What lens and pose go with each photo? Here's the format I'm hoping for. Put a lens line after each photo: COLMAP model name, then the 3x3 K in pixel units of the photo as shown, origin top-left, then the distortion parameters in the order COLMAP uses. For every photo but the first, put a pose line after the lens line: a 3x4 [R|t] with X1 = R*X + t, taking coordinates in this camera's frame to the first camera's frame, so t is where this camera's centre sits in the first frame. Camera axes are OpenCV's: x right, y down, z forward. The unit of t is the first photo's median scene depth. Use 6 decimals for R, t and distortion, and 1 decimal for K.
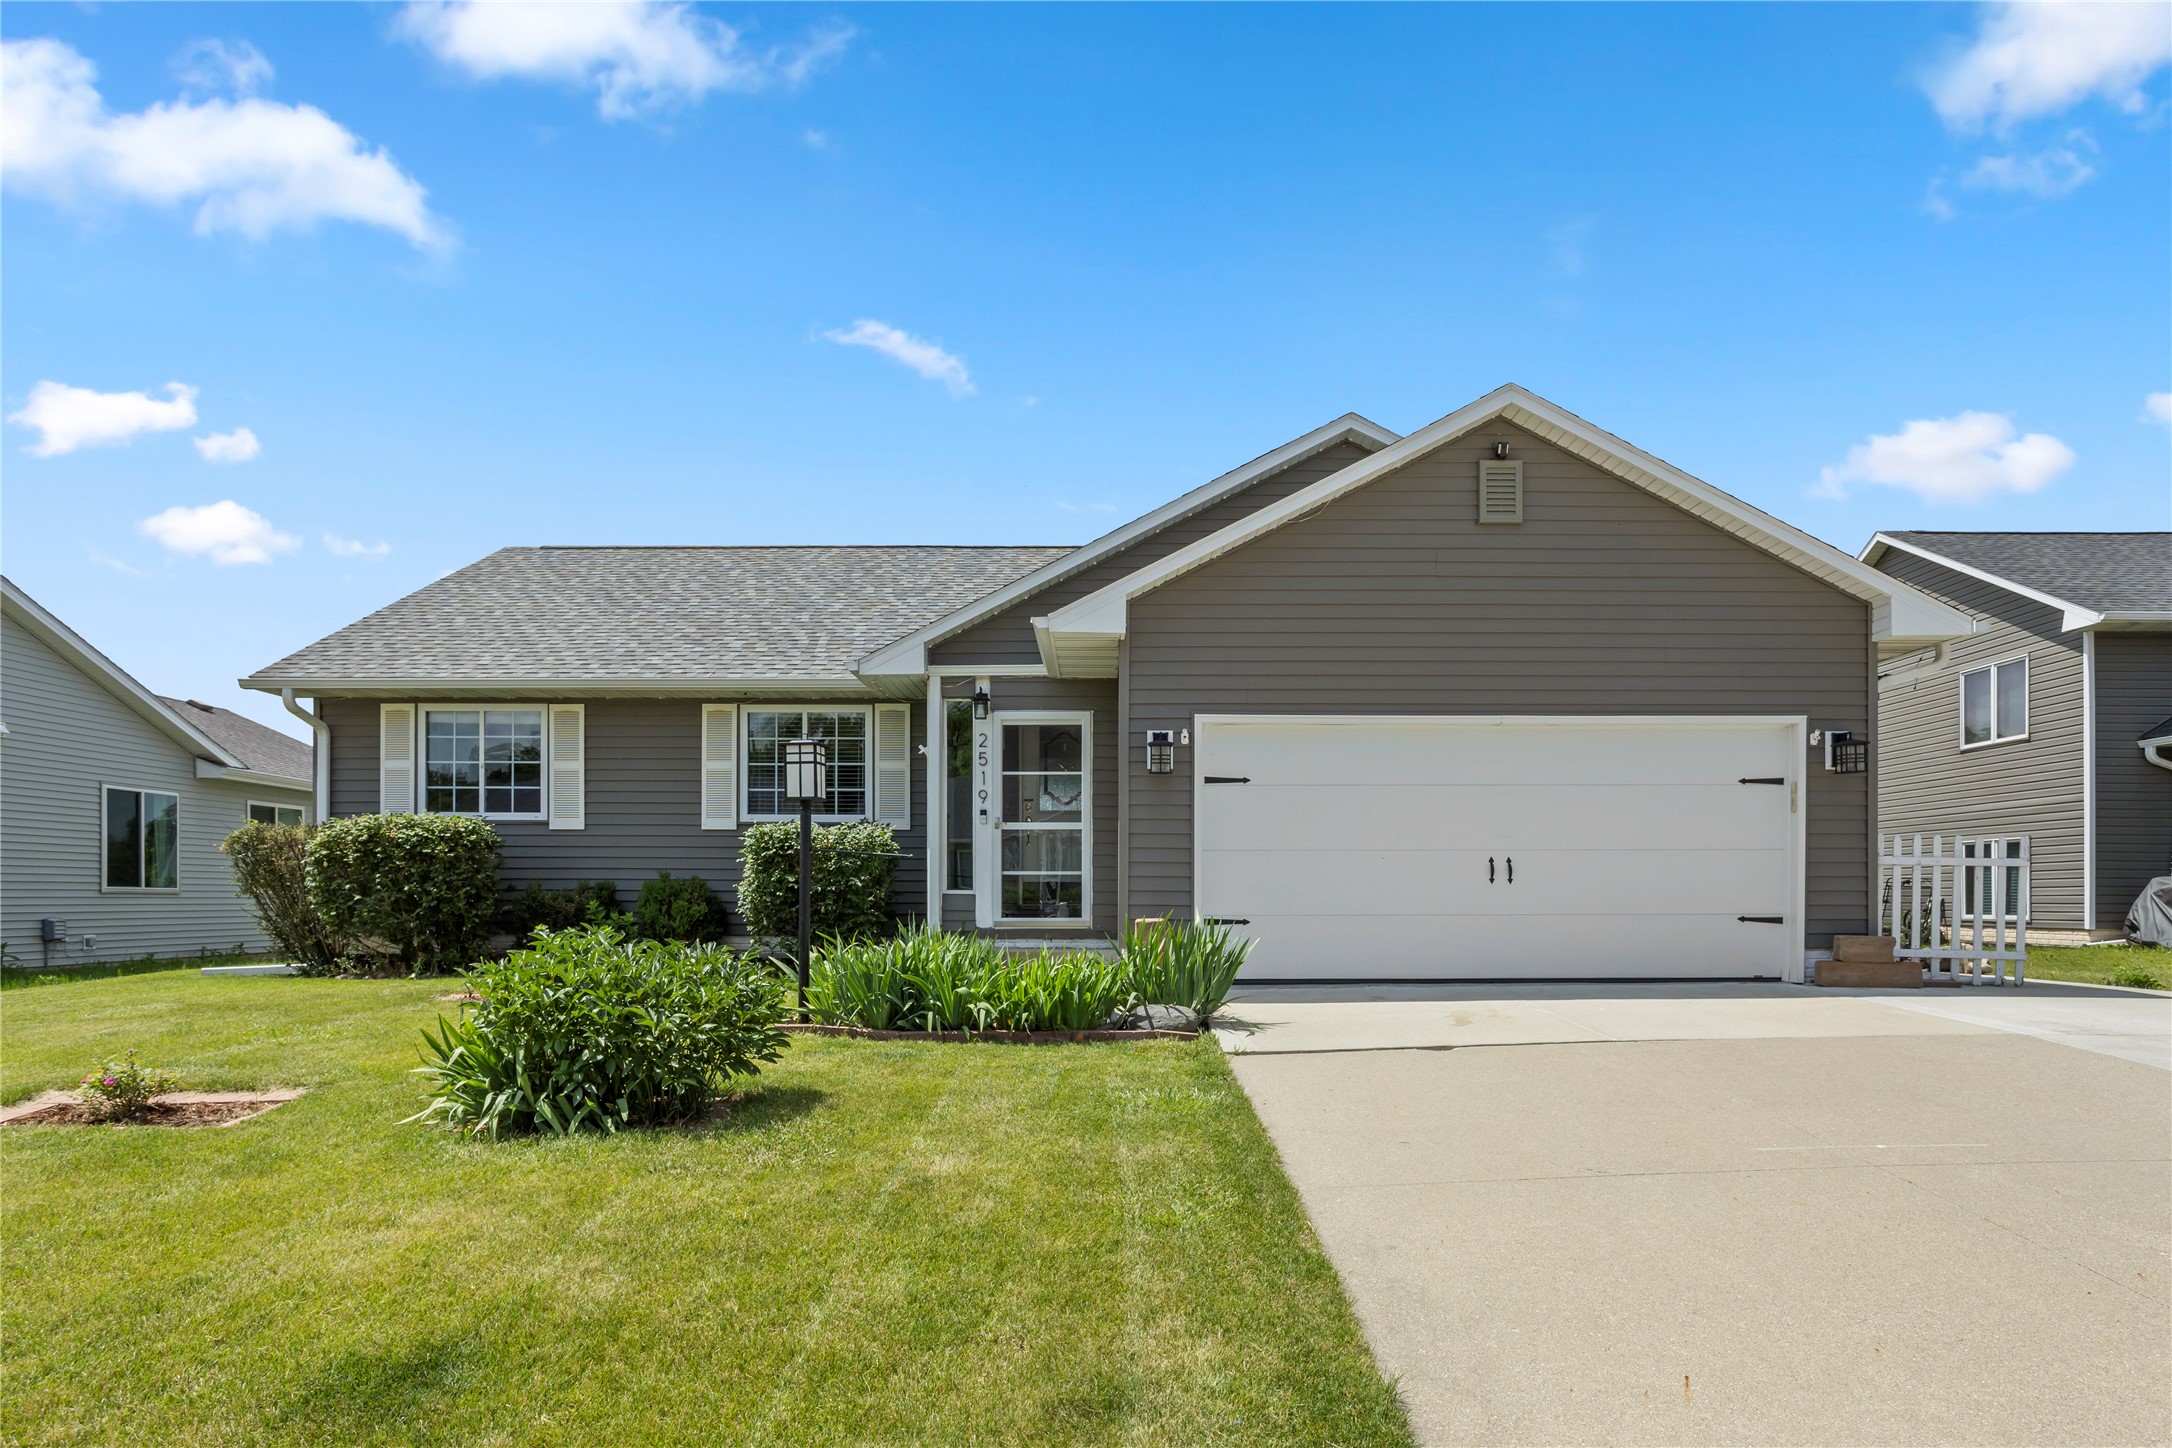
lens RADIAL K [[1282.1, 0, 1062.6], [0, 1282.1, 717.0], [0, 0, 1]] dist [-0.020808, 0.018420]
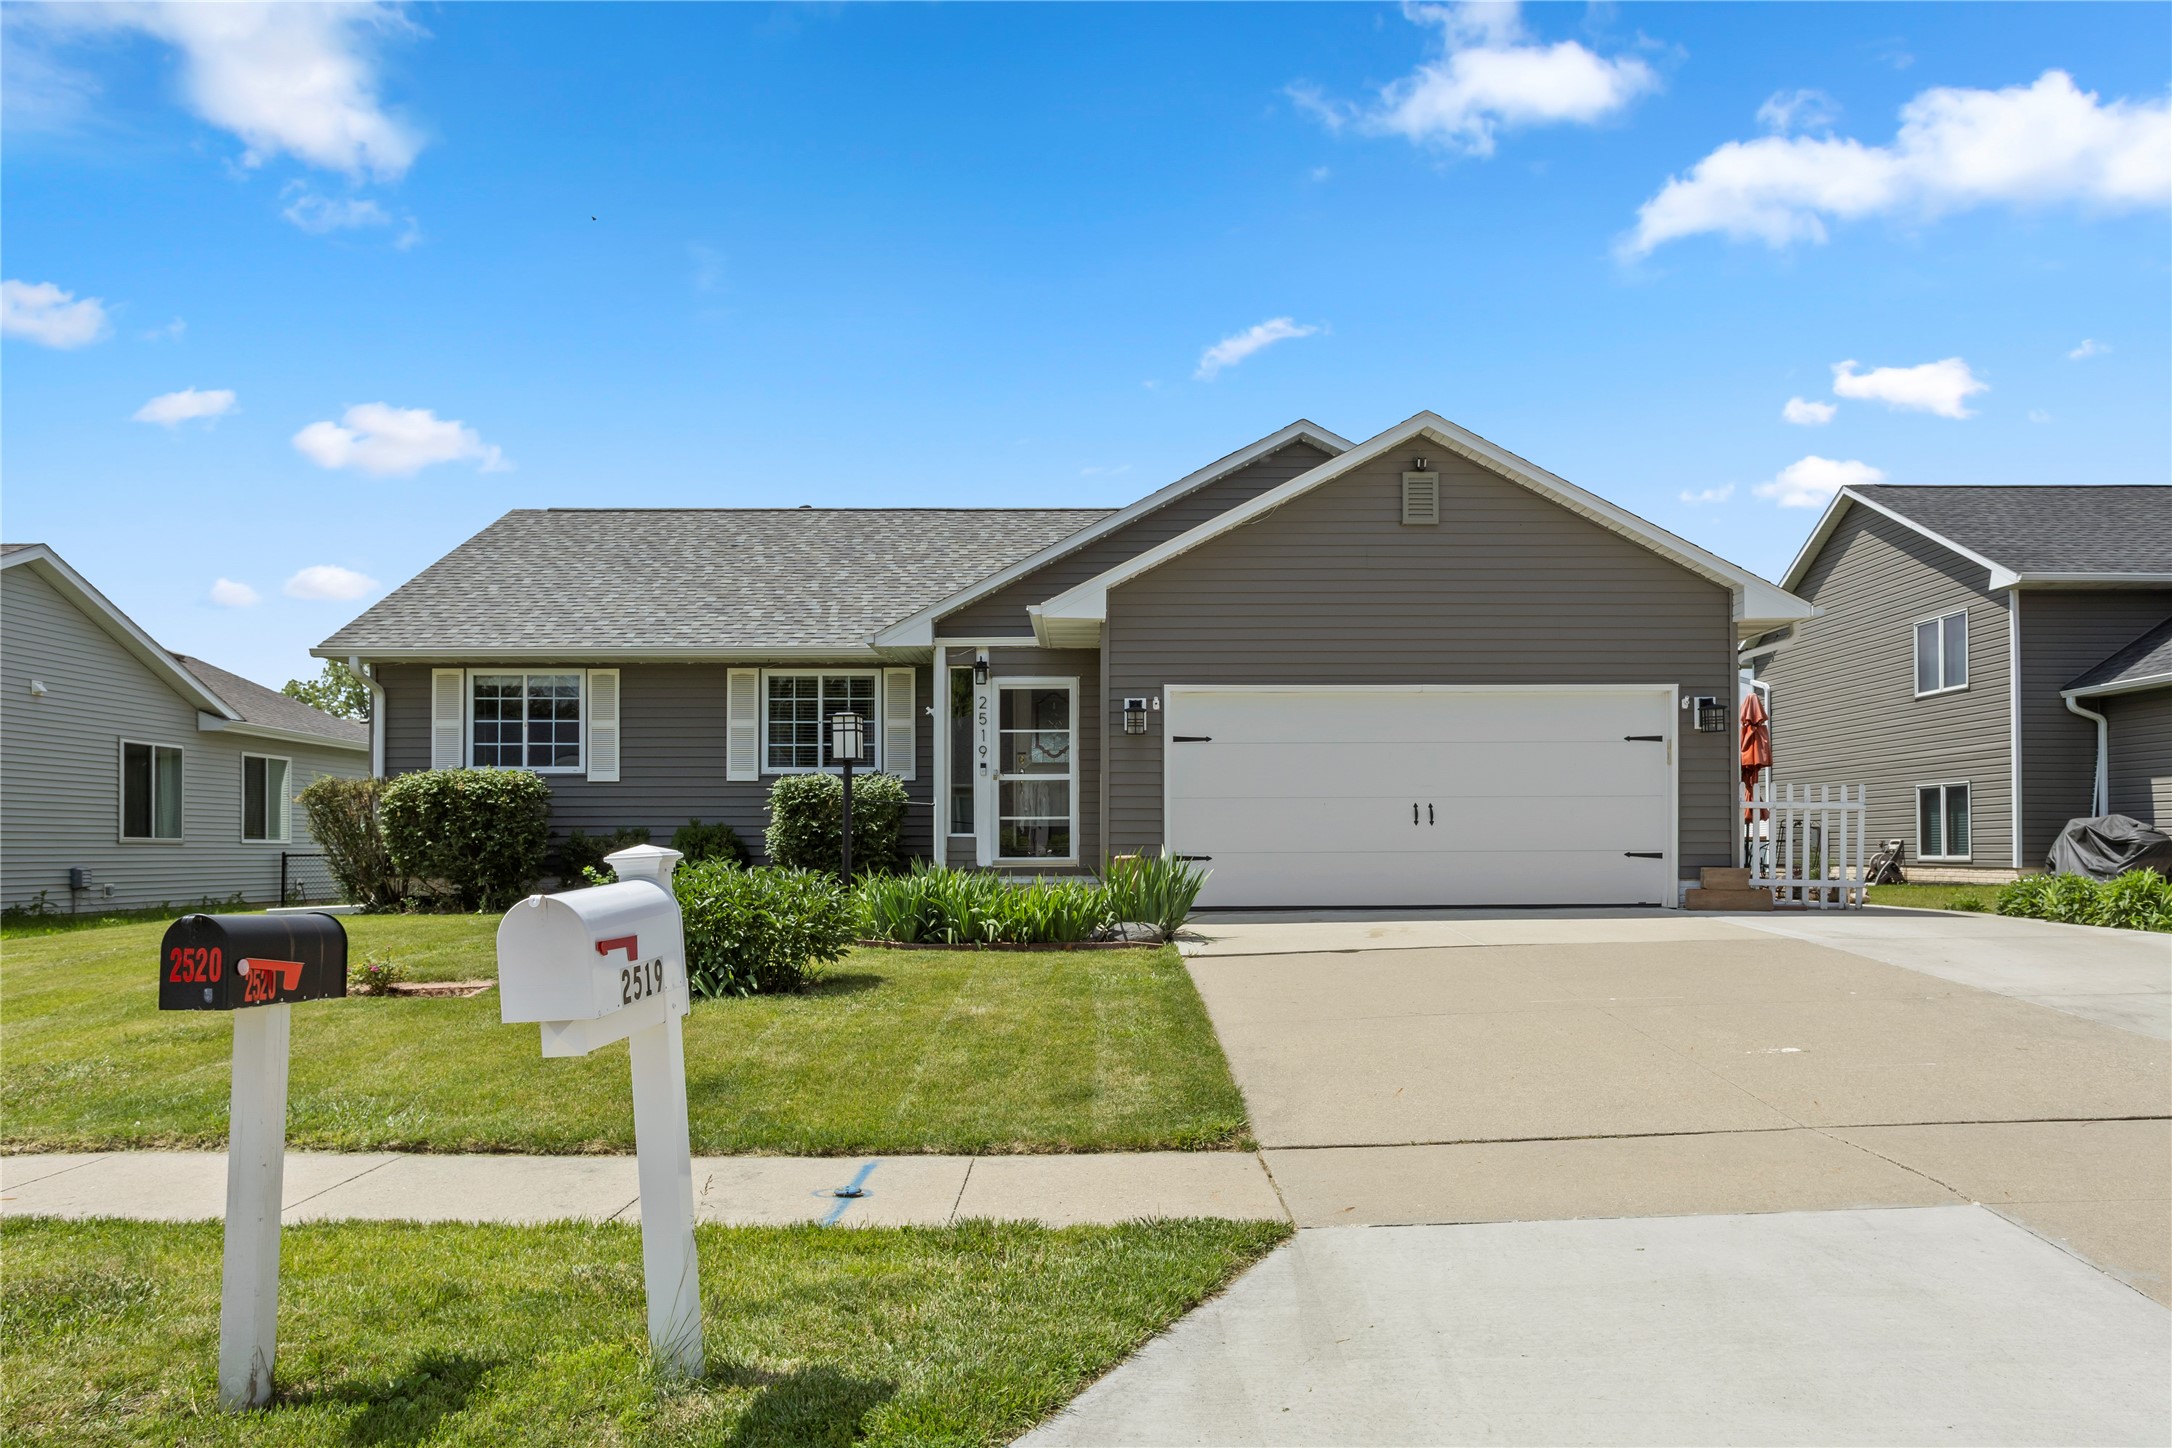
lens RADIAL K [[1504.6, 0, 1088.2], [0, 1504.6, 725.2], [0, 0, 1]] dist [0.001984, 0.000040]
pose [[0.999604, -0.002987, 0.027967, -0.005915], [0.001361, 0.998318, 0.057959, -0.039423], [-0.028093, -0.057898, 0.997927, -0.341740]]
